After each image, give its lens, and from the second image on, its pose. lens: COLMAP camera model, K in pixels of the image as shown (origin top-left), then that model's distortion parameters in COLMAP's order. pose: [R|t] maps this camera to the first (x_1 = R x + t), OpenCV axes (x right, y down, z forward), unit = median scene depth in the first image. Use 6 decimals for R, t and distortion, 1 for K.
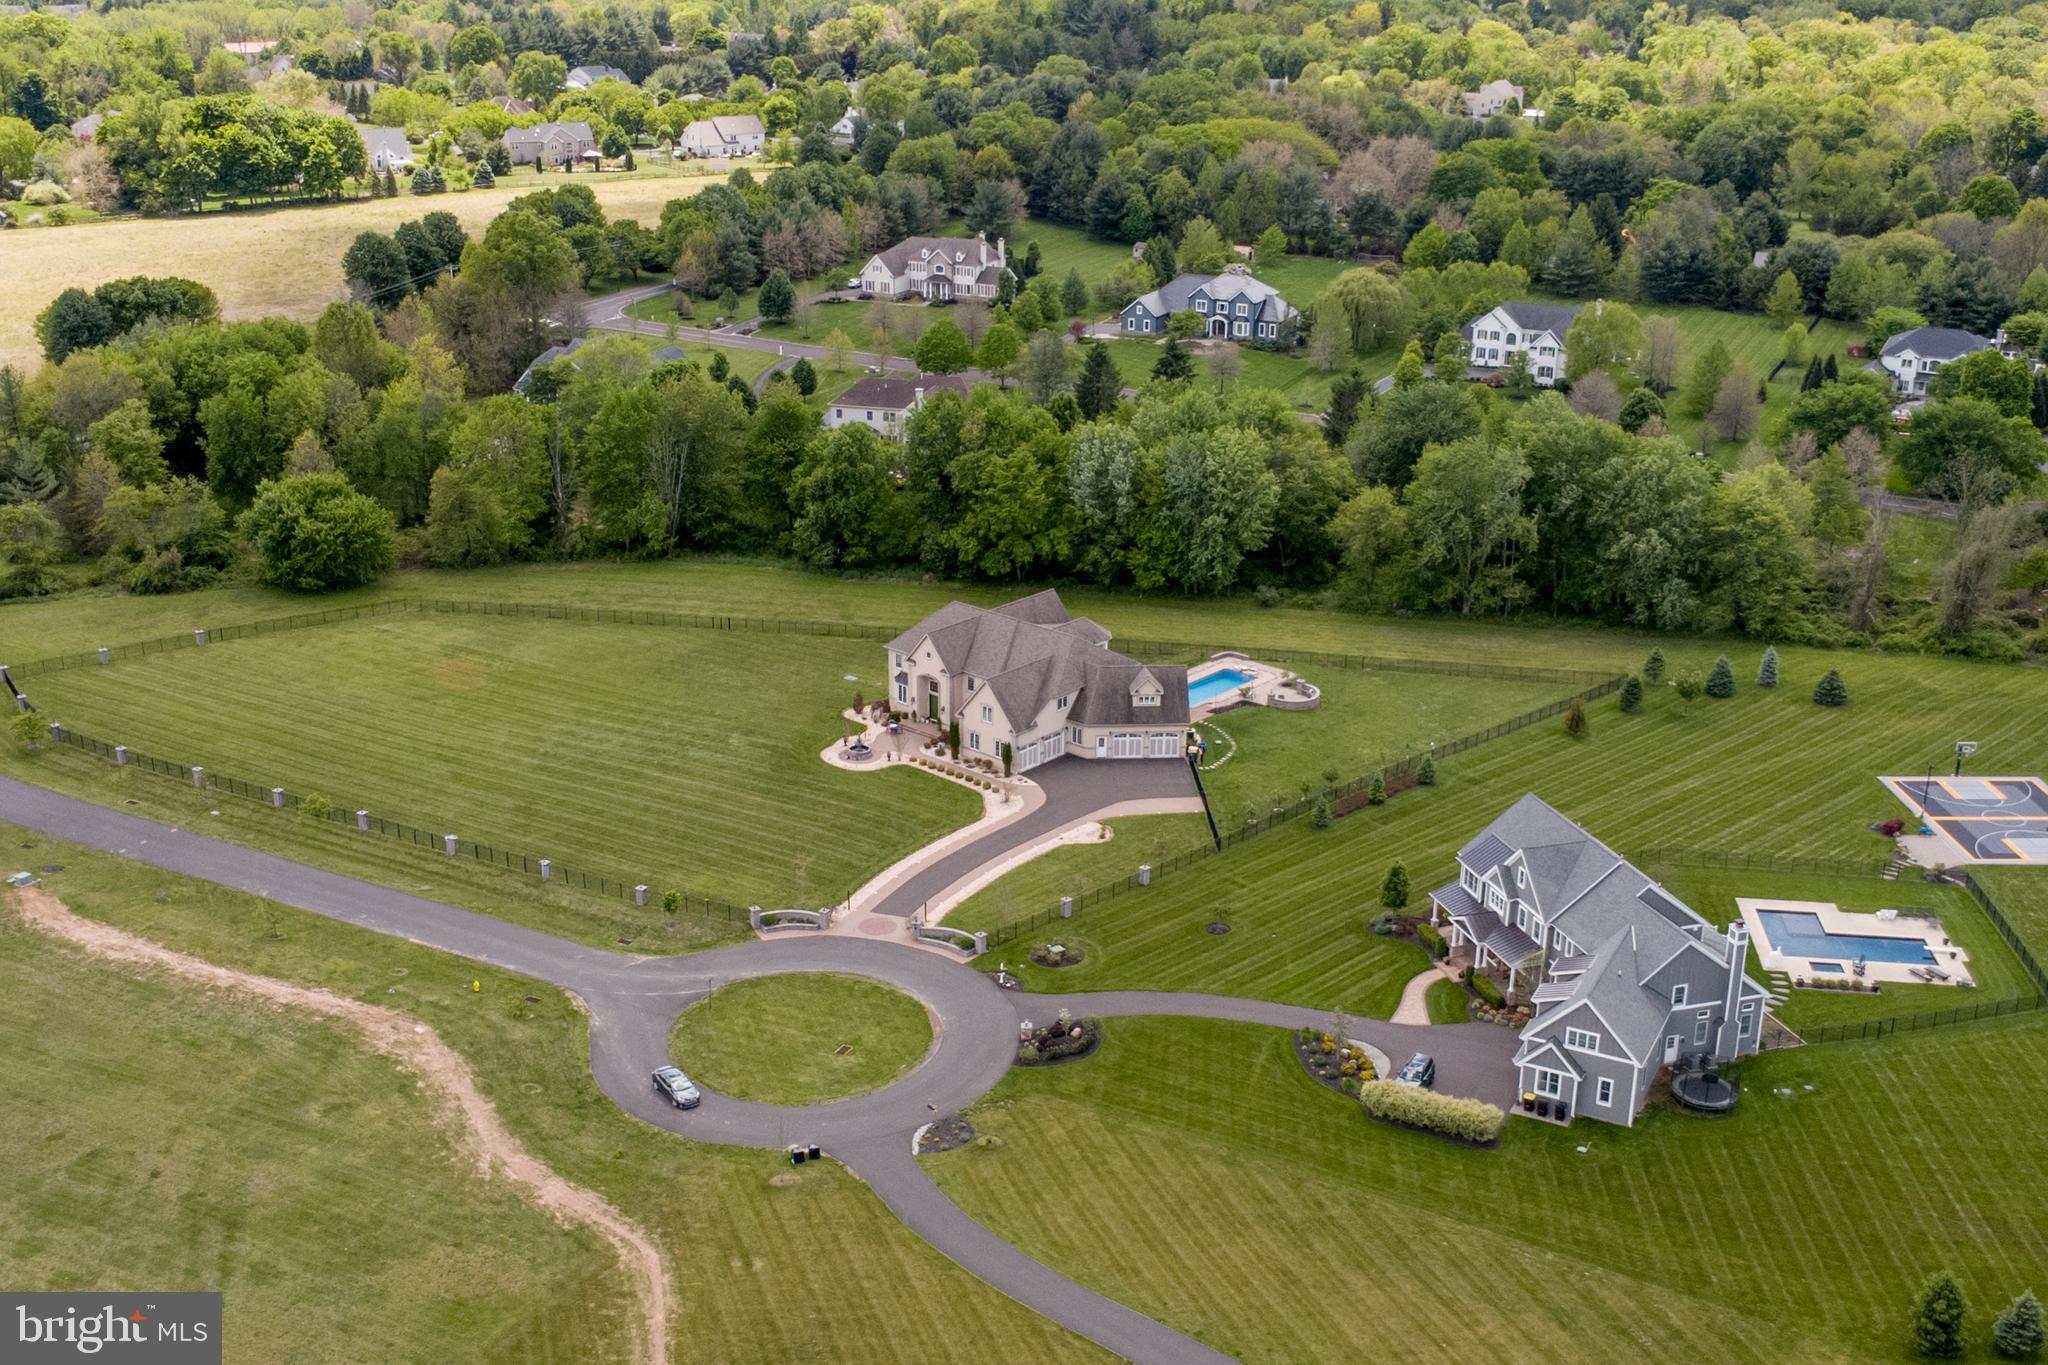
lens RADIAL K [[2209.1, 0, 992.2], [0, 2209.1, 689.6], [0, 0, 1]] dist [0.011403, 0.000000]
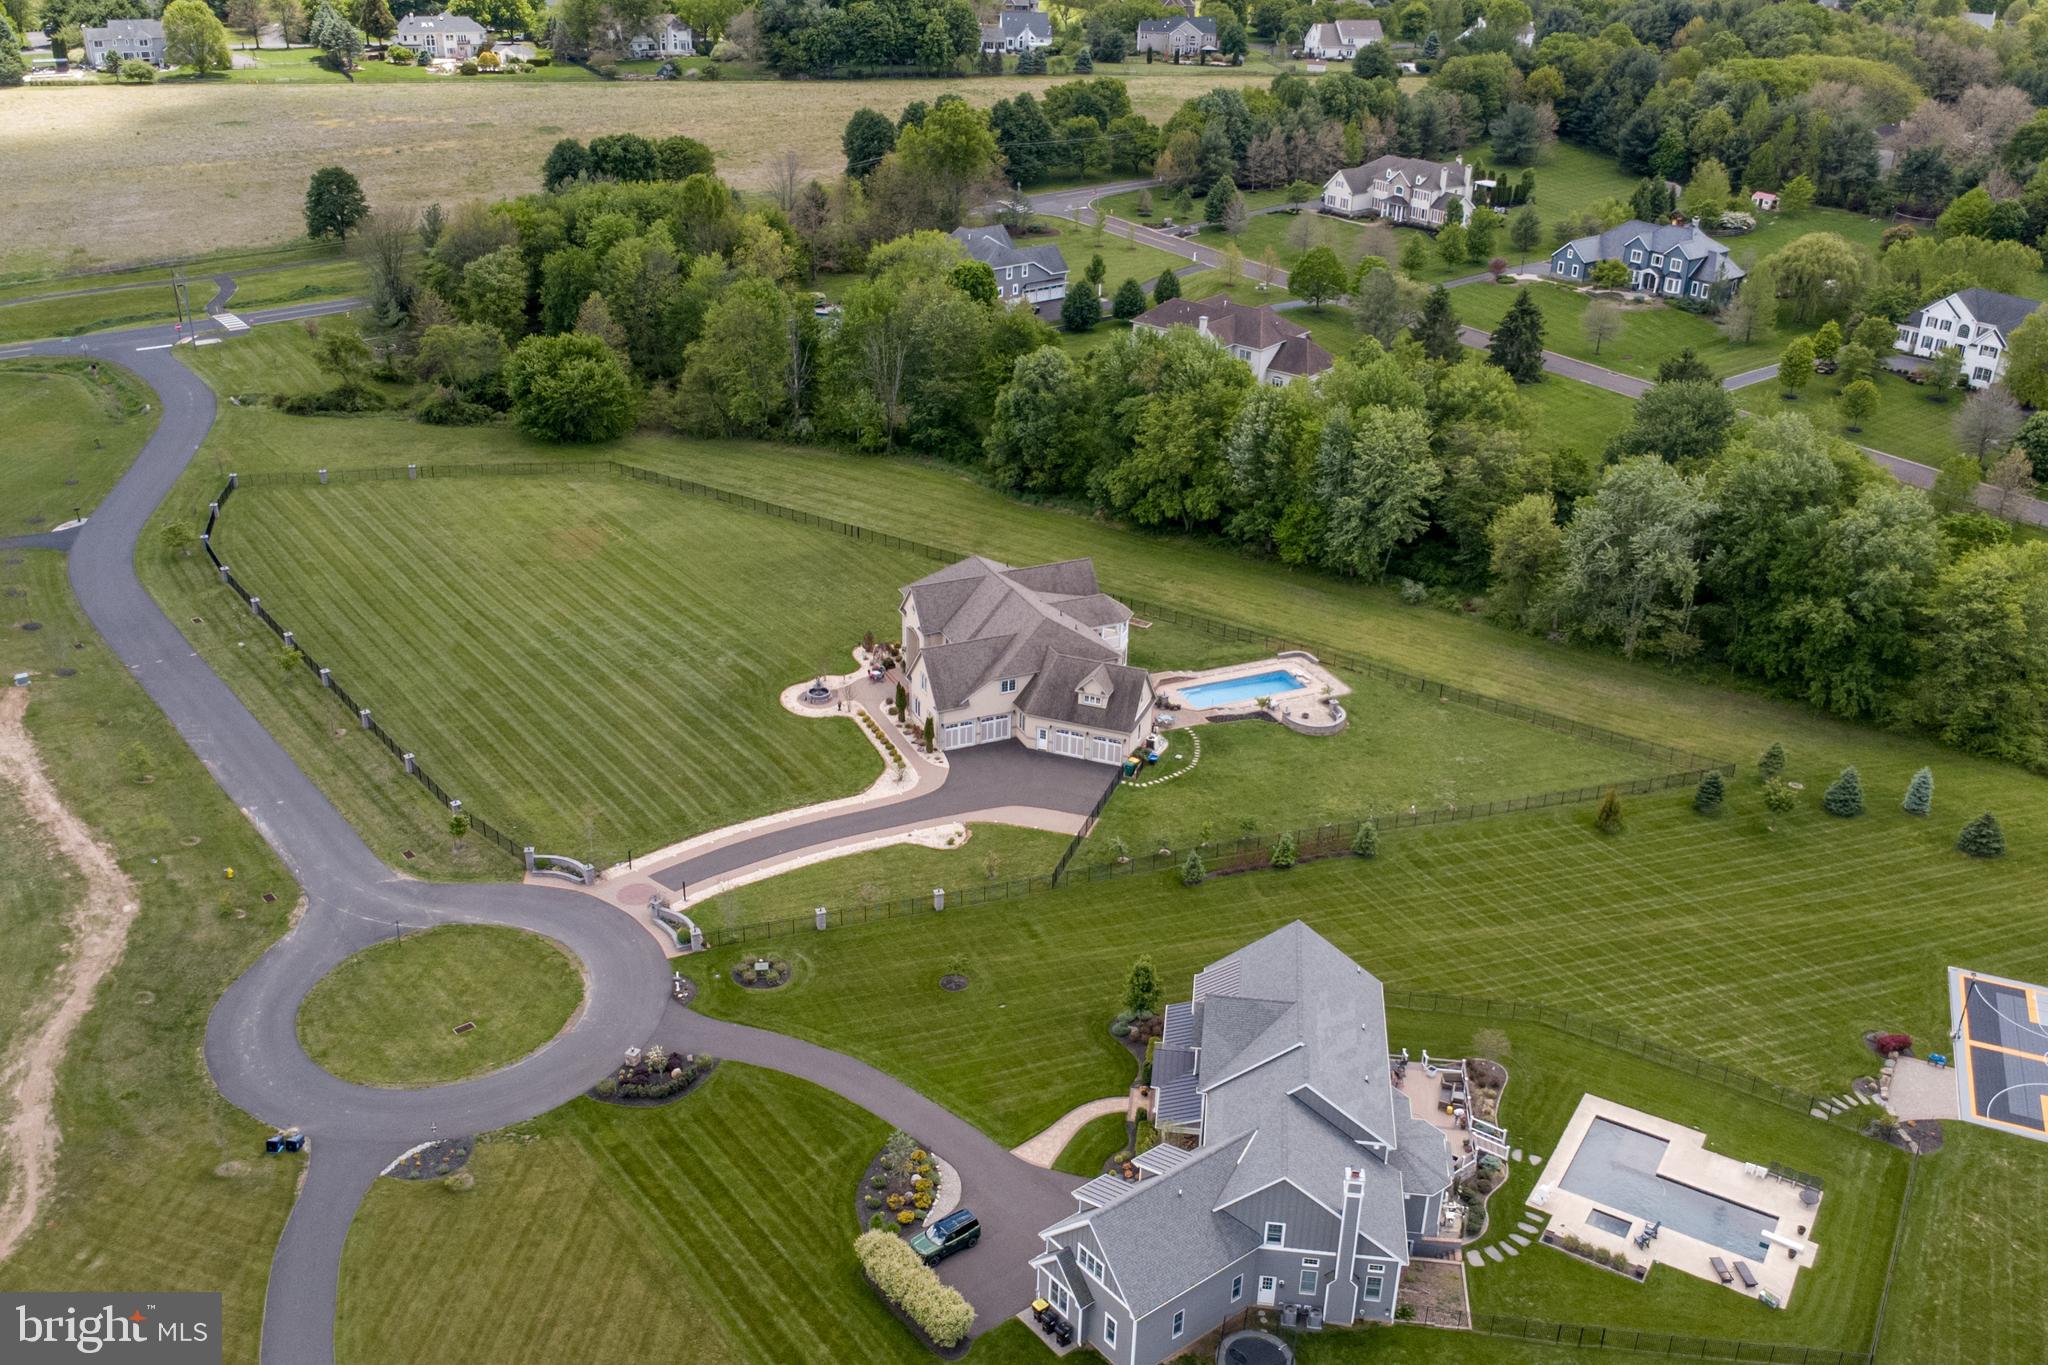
lens RADIAL K [[1886.4, 0, 1016.1], [0, 1886.4, 669.7], [0, 0, 1]] dist [0.008310, 0.000000]
pose [[0.917654, 0.185059, -0.351660, 0.269228], [-0.154479, 0.981469, 0.113381, -0.078748], [0.366125, -0.049720, 0.929236, 0.214594]]
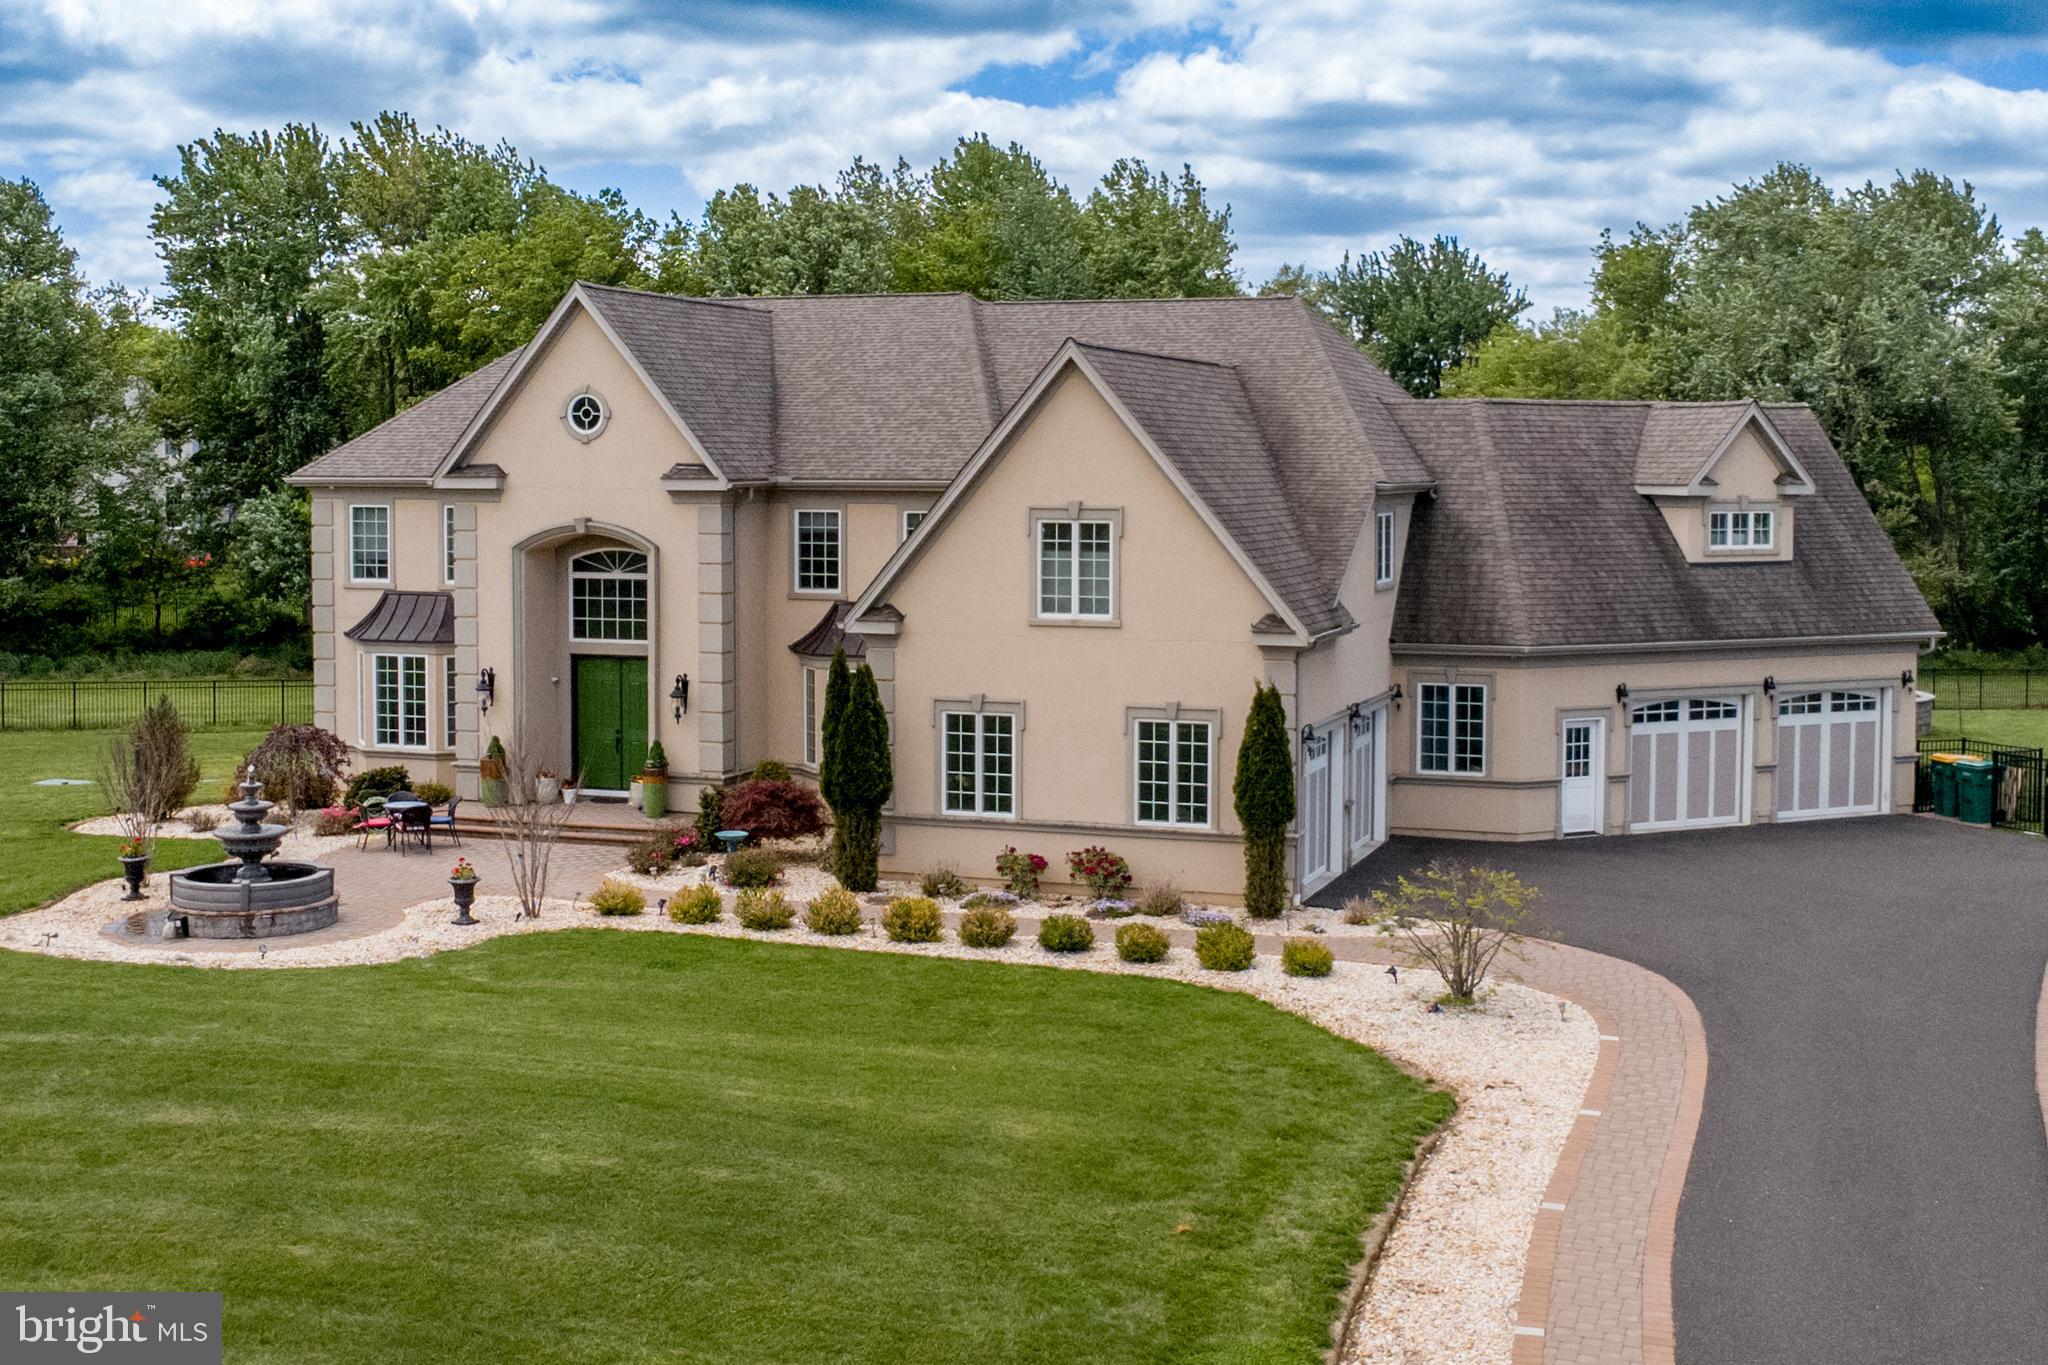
lens RADIAL K [[2338.8, 0, 1012.7], [0, 2338.8, 603.1], [0, 0, 1]] dist [0.000081, 0.000000]
pose [[0.922418, -0.021908, 0.385570, -0.062918], [0.131844, 0.956270, -0.261082, 0.049466], [-0.362990, 0.291662, 0.884970, 0.710413]]
